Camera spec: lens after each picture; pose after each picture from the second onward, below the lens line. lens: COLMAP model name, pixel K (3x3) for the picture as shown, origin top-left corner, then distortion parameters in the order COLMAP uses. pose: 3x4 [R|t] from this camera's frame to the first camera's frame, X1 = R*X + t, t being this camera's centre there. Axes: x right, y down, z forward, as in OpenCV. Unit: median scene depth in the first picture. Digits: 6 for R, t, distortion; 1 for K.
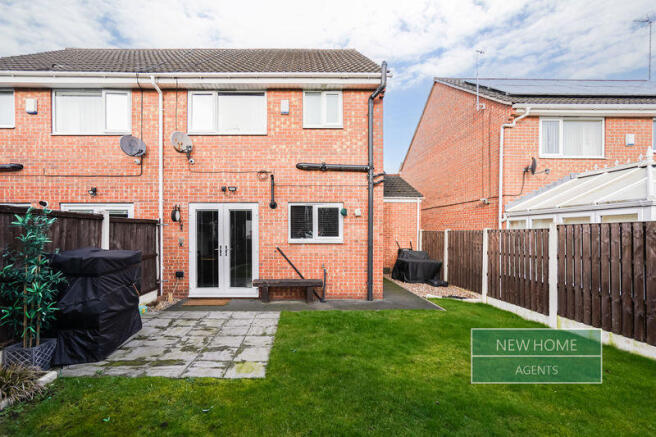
lens RADIAL K [[305.8, 0, 311.5], [0, 305.8, 234.0], [0, 0, 1]] dist [-0.011281, 0.003096]
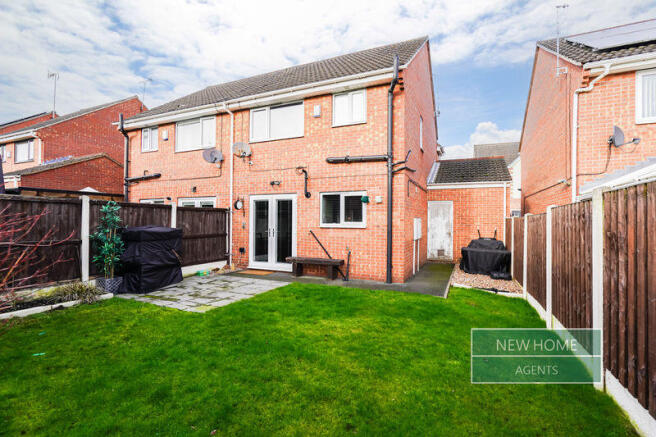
lens RADIAL K [[305.8, 0, 332.5], [0, 305.8, 218.0], [0, 0, 1]] dist [-0.011281, 0.003096]
pose [[0.909135, 0.000991, -0.416500, 0.457989], [-0.009340, 0.999794, -0.018009, 0.015235], [0.416397, 0.020263, 0.908957, -0.034163]]
